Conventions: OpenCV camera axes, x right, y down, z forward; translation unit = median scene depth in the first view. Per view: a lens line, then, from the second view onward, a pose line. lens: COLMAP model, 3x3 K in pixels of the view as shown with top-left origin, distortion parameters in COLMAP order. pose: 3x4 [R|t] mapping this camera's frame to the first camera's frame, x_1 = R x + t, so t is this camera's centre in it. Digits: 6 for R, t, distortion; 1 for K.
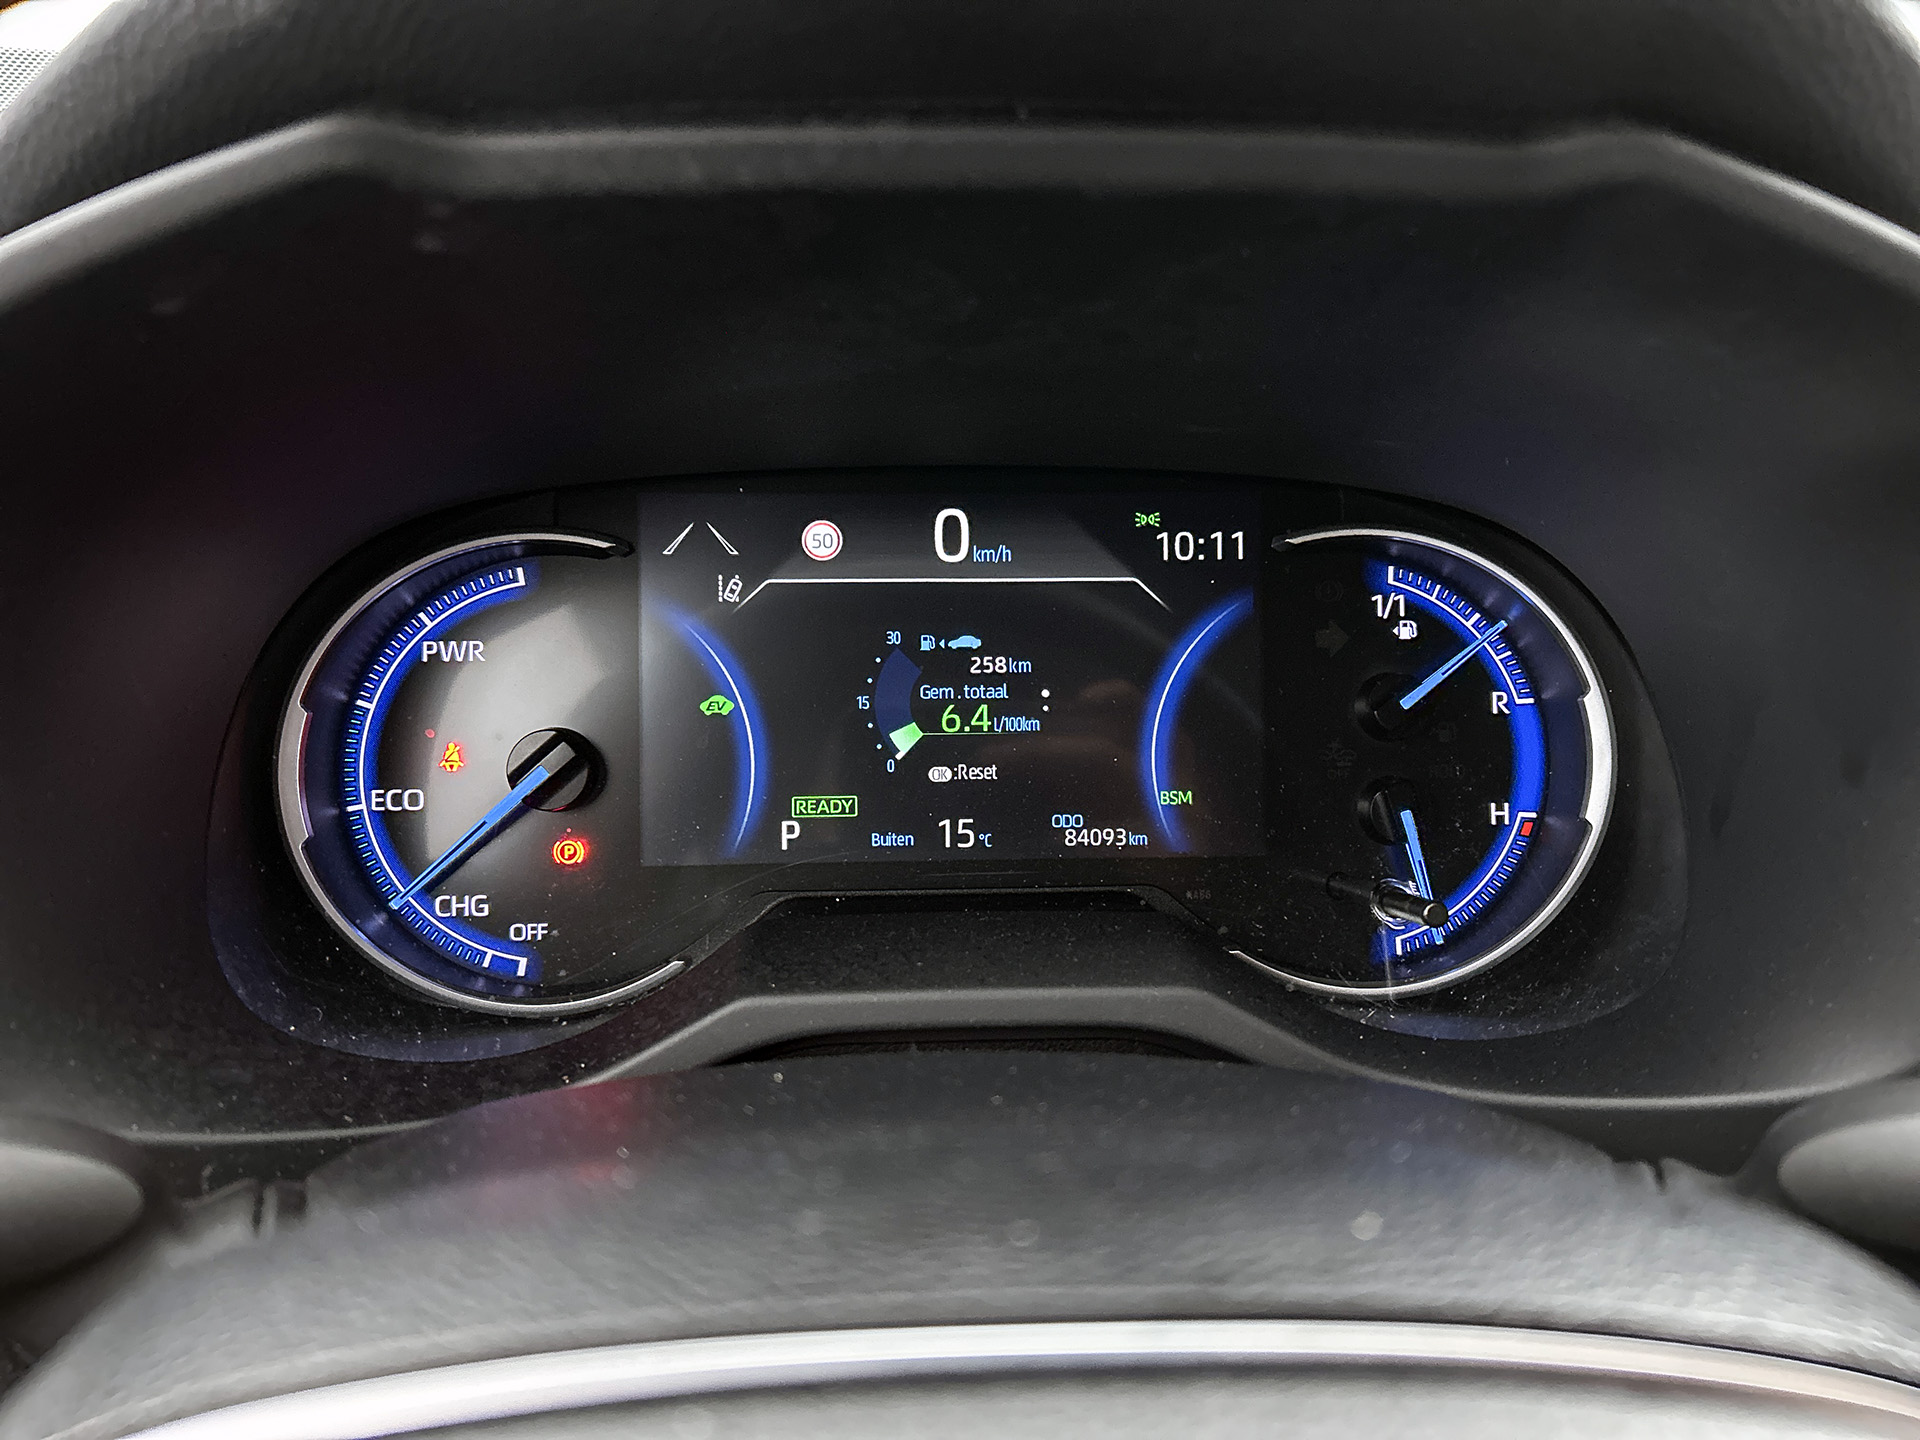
lens RADIAL K [[1468.5, 0, 971.0], [0, 1468.5, 704.8], [0, 0, 1]] dist [0.051070, -0.065020]
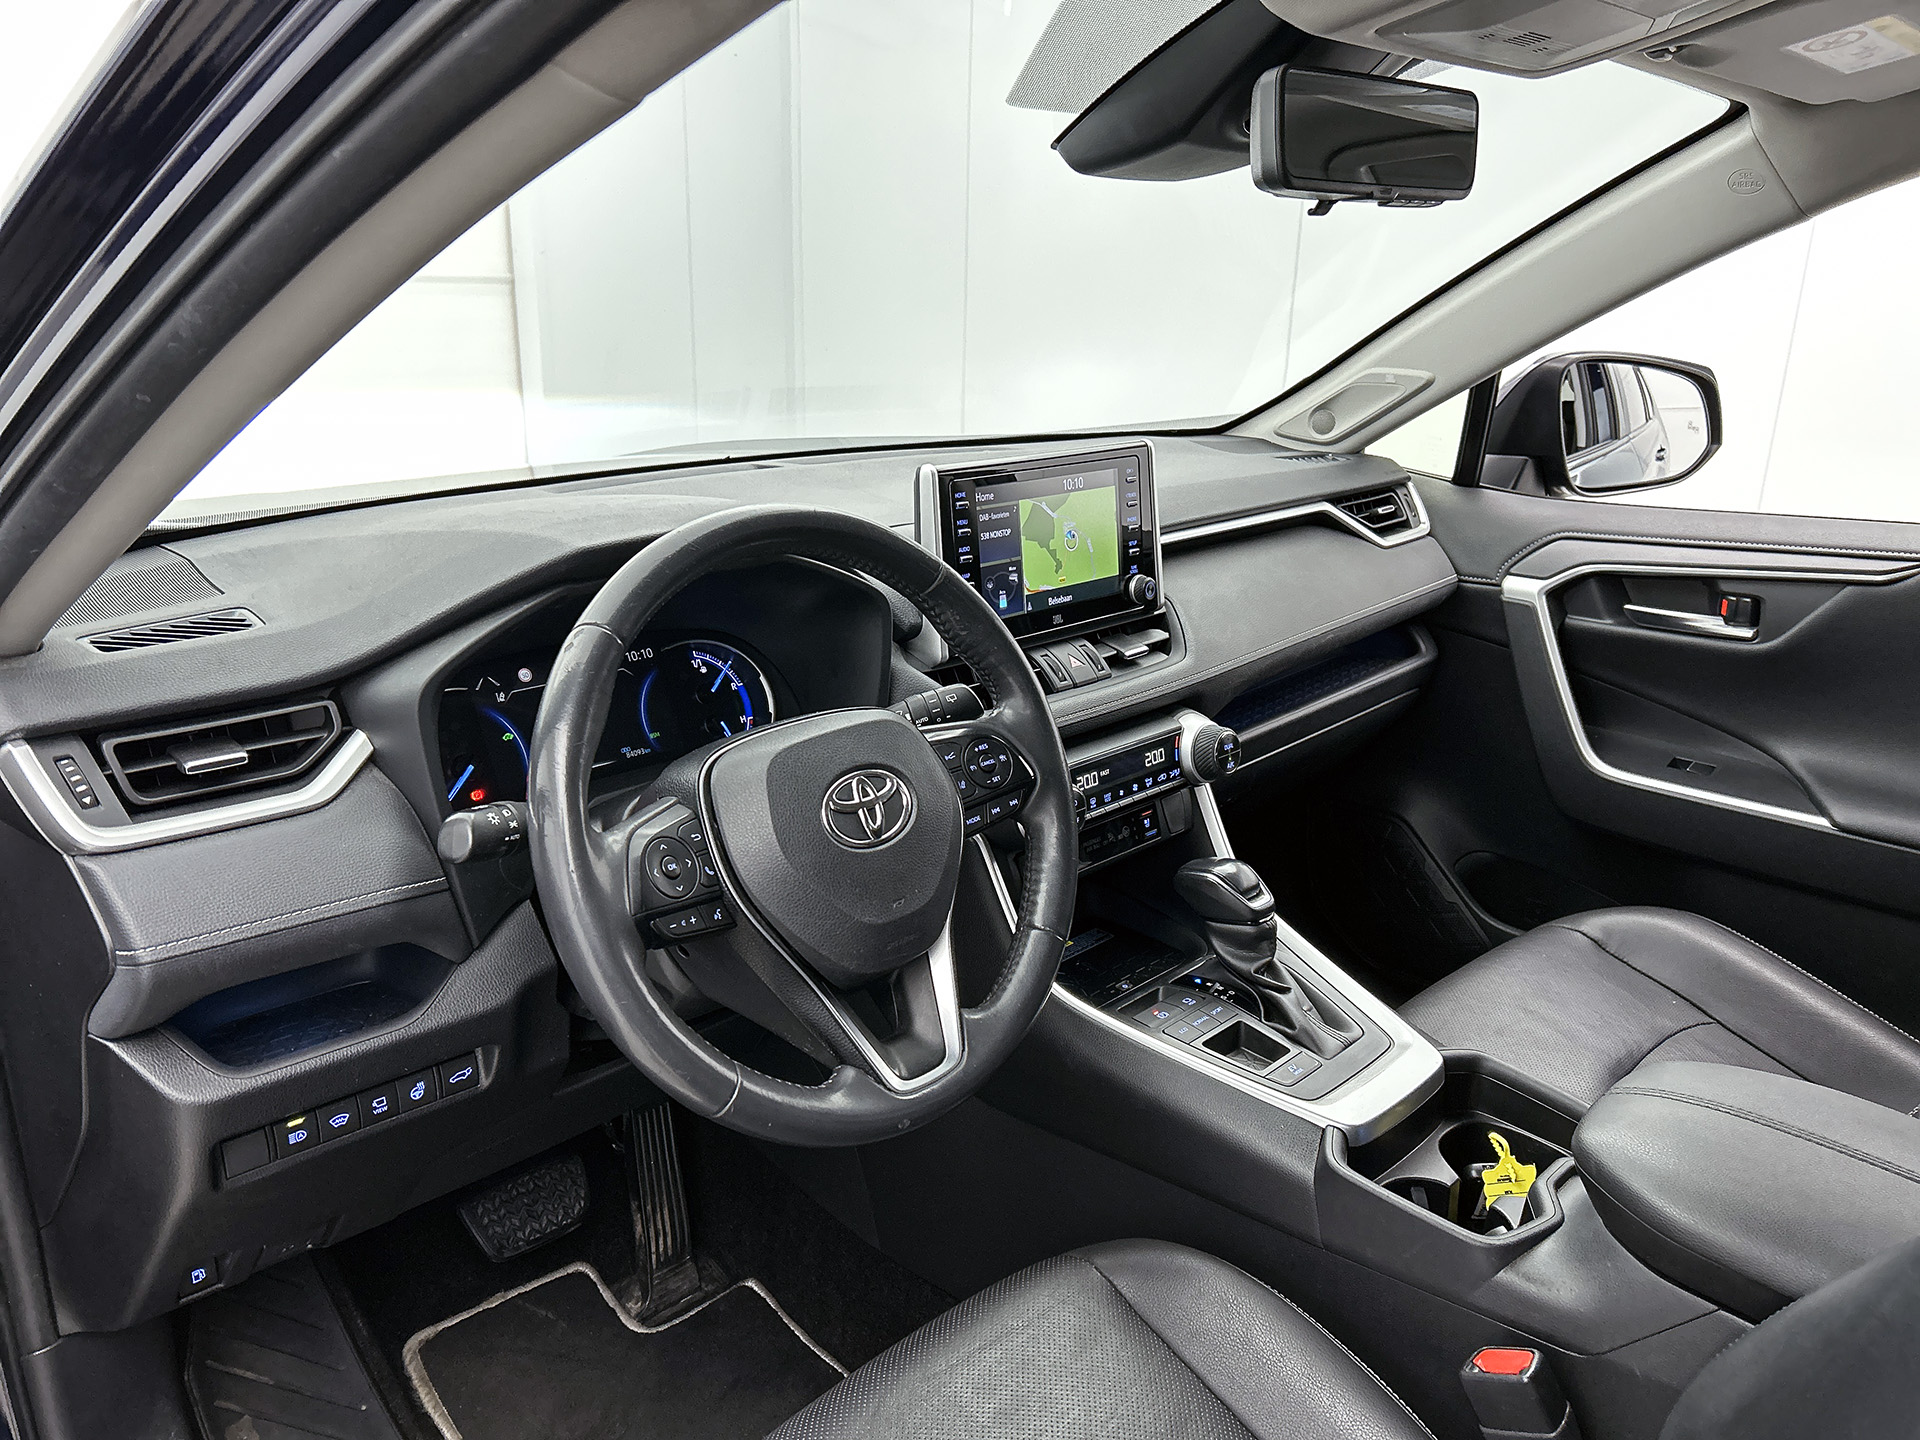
lens RADIAL K [[1414.0, 0, 962.5], [0, 1414.0, 739.0], [0, 0, 1]] dist [0.162270, -0.284125]
pose [[0.742737, -0.213960, 0.634478, -1.296355], [0.253166, 0.966966, 0.029719, 0.147364], [-0.619878, 0.138555, 0.772369, -1.736046]]
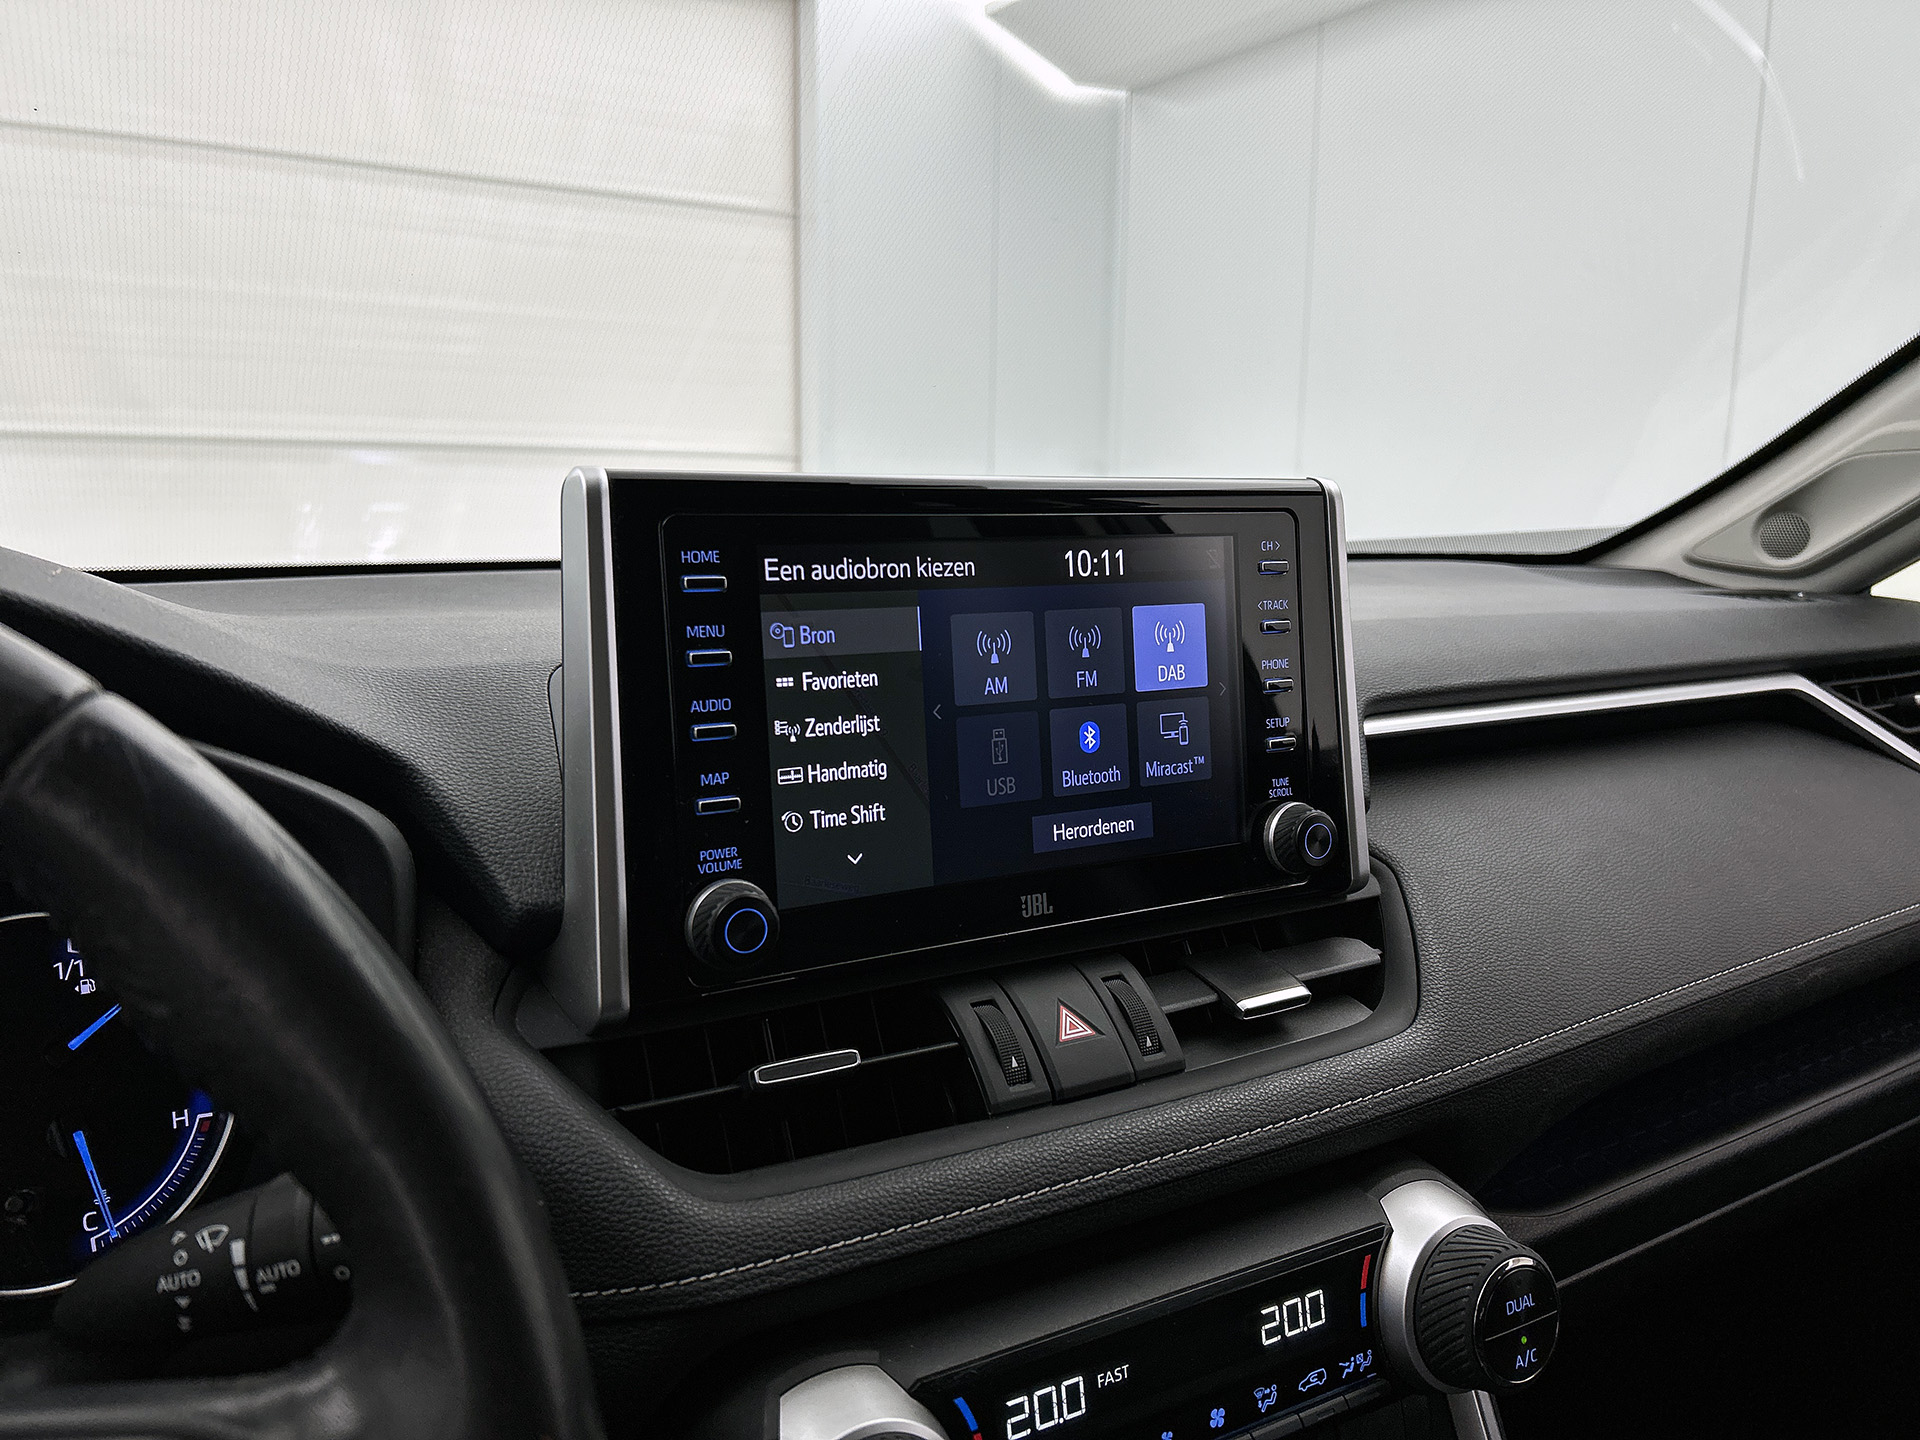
lens RADIAL K [[1469.4, 0, 974.7], [0, 1469.4, 713.6], [0, 0, 1]] dist [0.049646, -0.062543]
pose [[0.886815, -0.078778, 0.455361, 0.415534], [0.180424, 0.966183, -0.184224, 0.096381], [-0.425449, 0.245530, 0.871038, -0.498389]]
